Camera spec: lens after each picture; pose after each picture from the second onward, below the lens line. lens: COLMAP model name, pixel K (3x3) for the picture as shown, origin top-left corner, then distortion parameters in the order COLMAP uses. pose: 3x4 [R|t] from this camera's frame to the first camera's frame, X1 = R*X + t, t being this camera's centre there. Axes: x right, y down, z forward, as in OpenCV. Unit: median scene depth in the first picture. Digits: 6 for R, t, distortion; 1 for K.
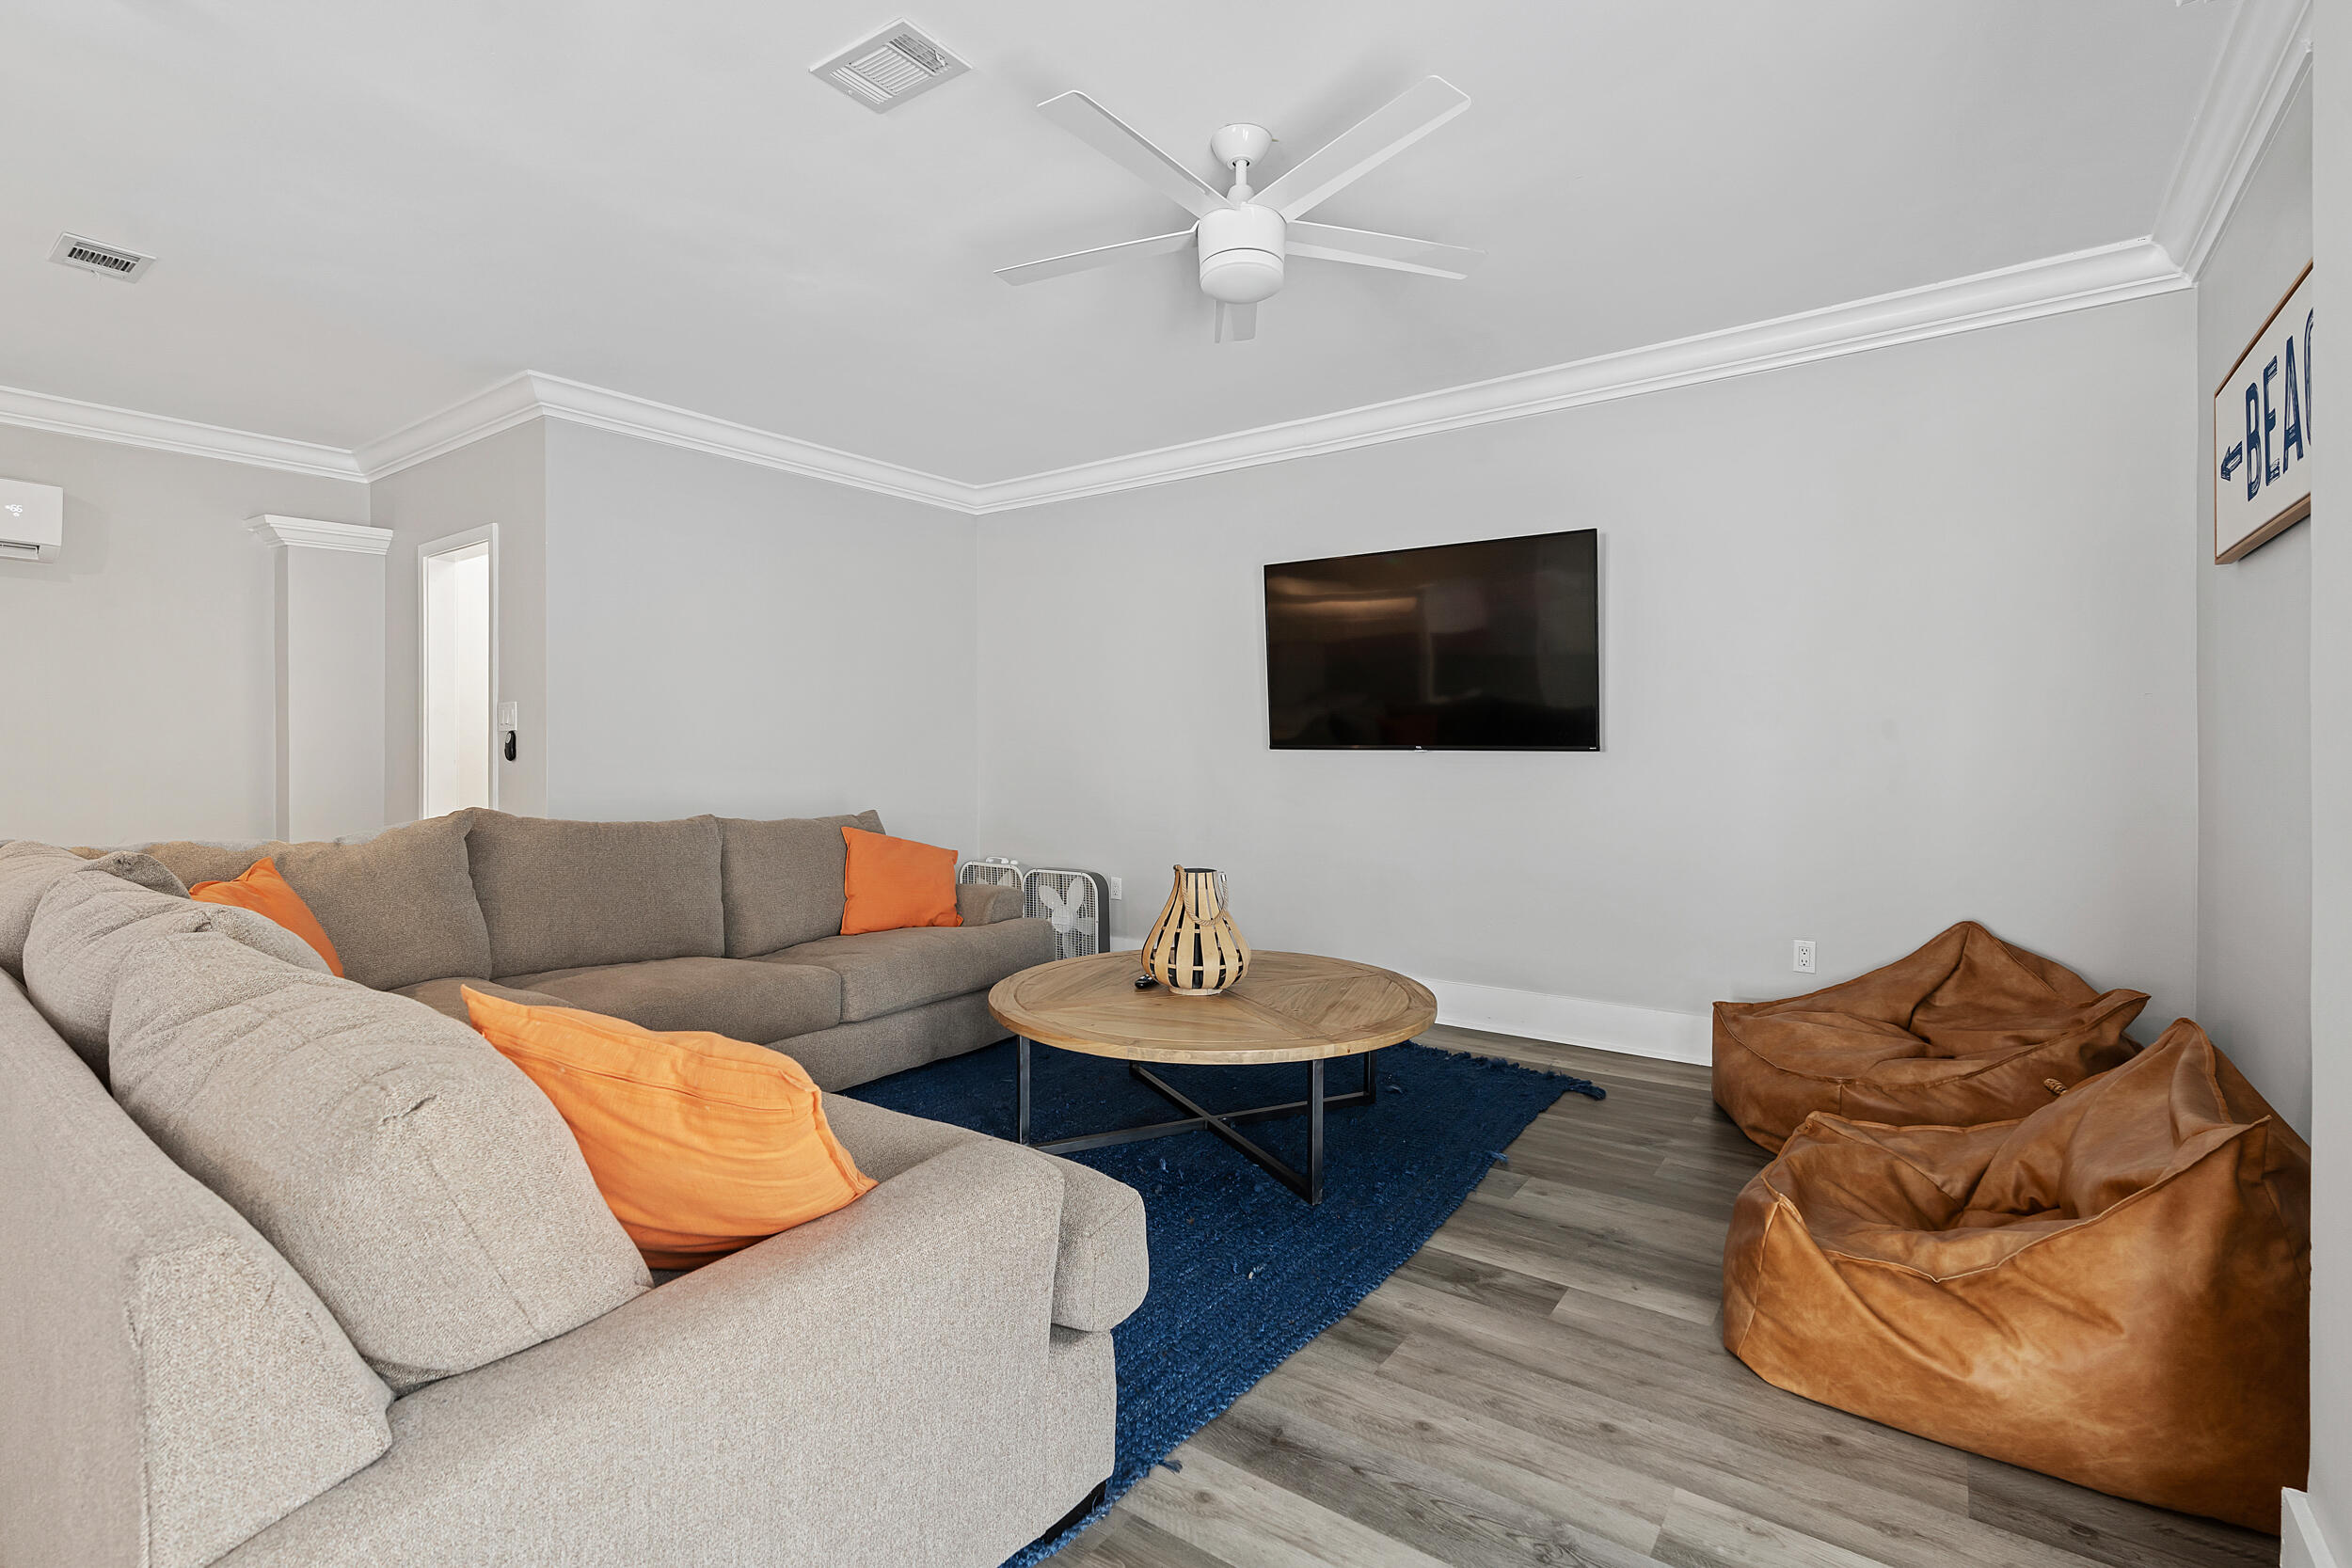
lens RADIAL K [[1074.7, 0, 1173.7], [0, 1074.7, 759.9], [0, 0, 1]] dist [-0.005635, 0.001348]
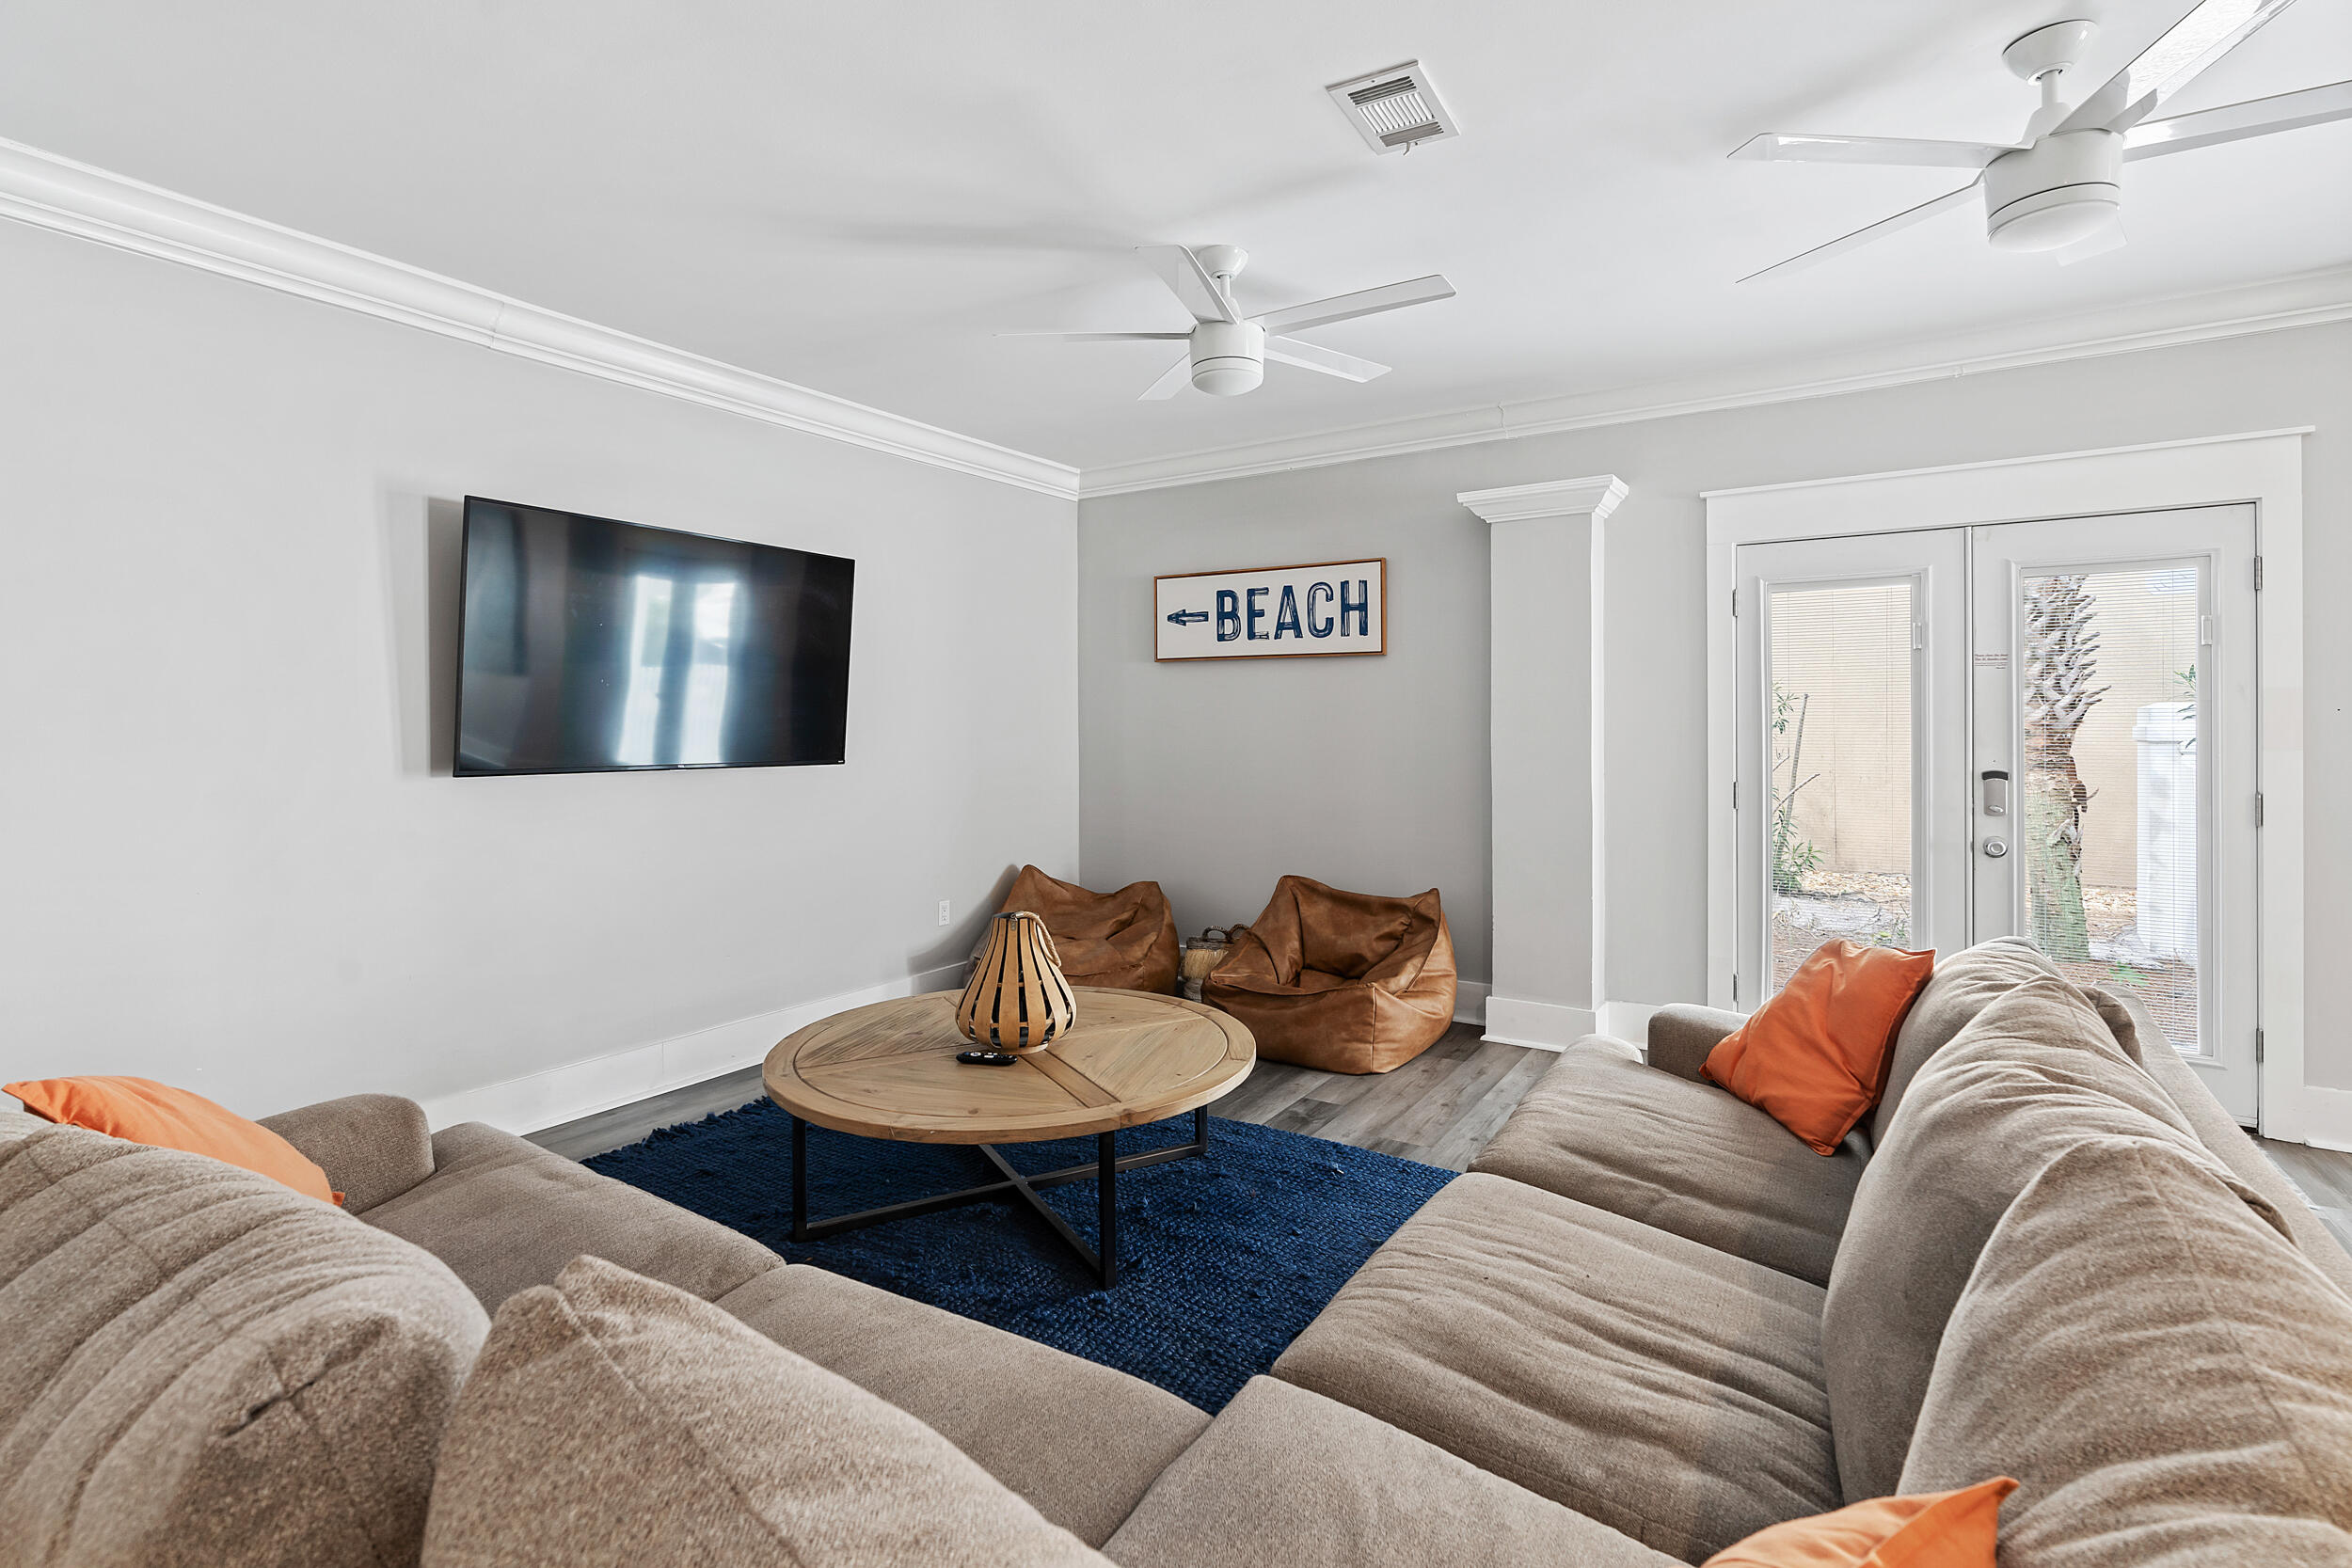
lens RADIAL K [[1074.7, 0, 1205.8], [0, 1074.7, 725.0], [0, 0, 1]] dist [-0.005635, 0.001348]
pose [[-0.080864, 0.002379, 0.996722, -1.230055], [0.011921, 0.999928, -0.001419, -0.072764], [-0.996654, 0.011767, -0.080887, 1.254855]]
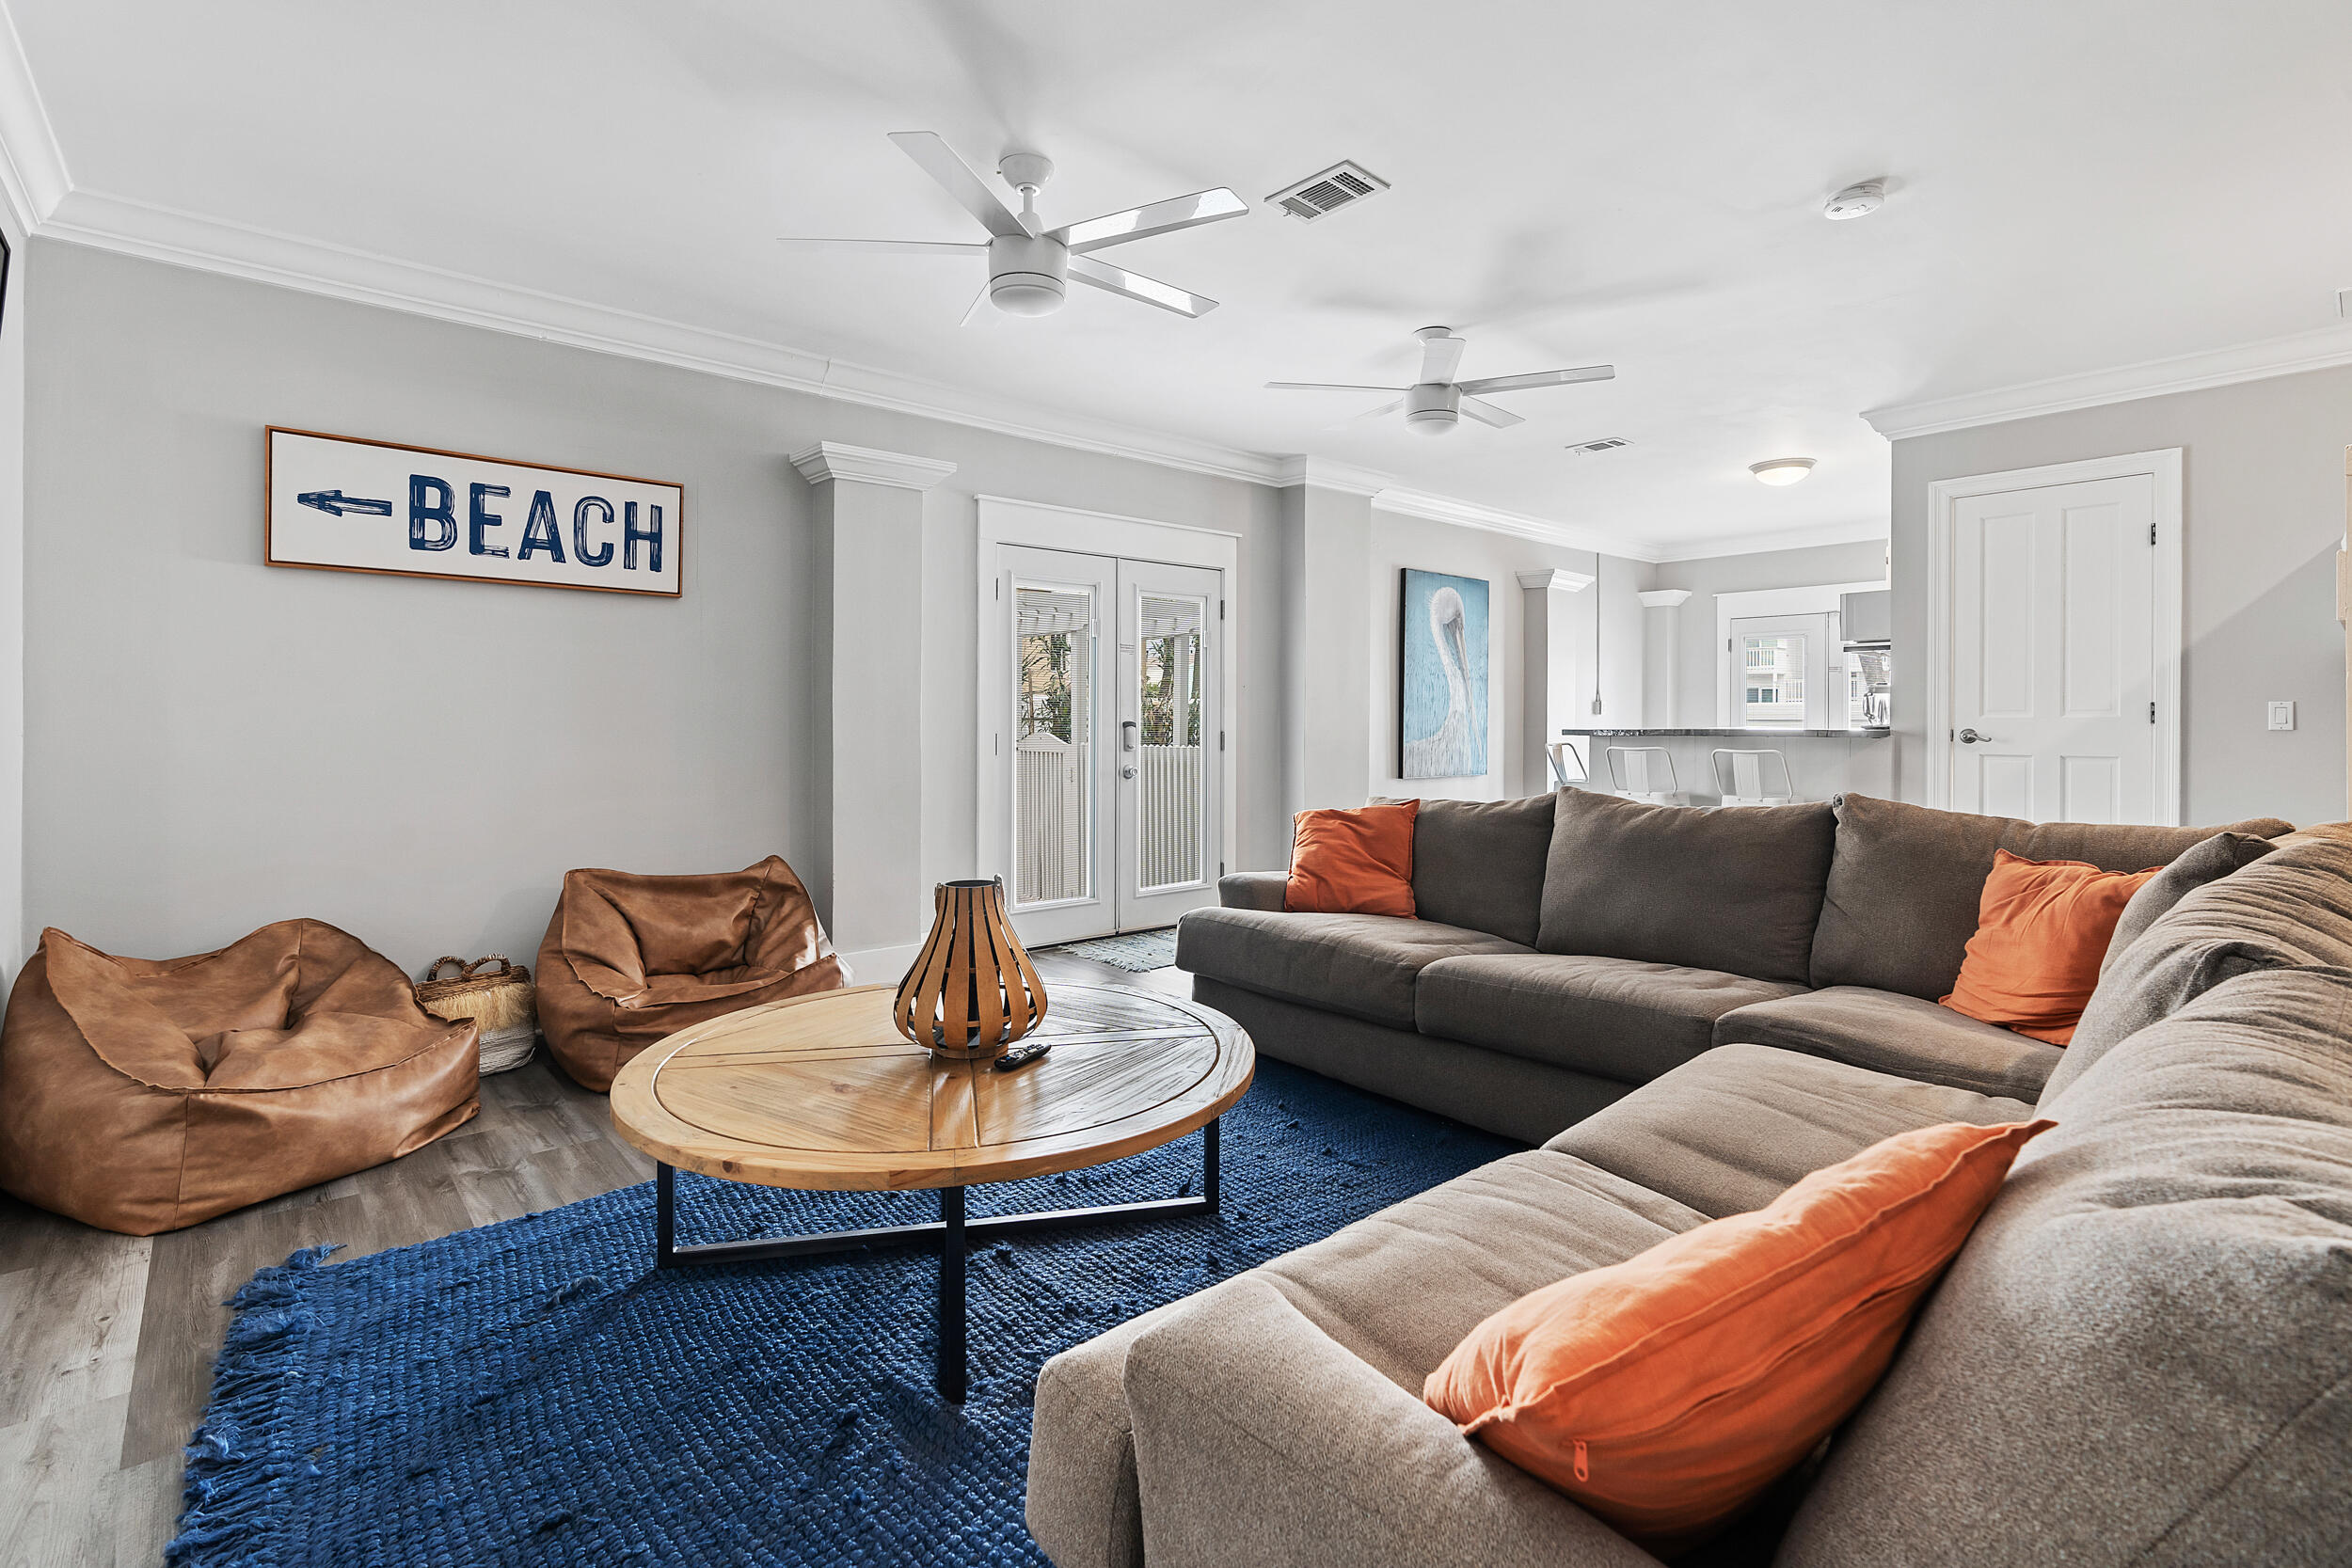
lens RADIAL K [[1074.7, 0, 1160.2], [0, 1074.7, 706.3], [0, 0, 1]] dist [-0.005635, 0.001348]
pose [[-0.973178, 0.007905, 0.229920, -0.365556], [0.006131, 0.999946, -0.008428, -0.005957], [-0.229974, -0.006793, -0.973173, 2.298732]]
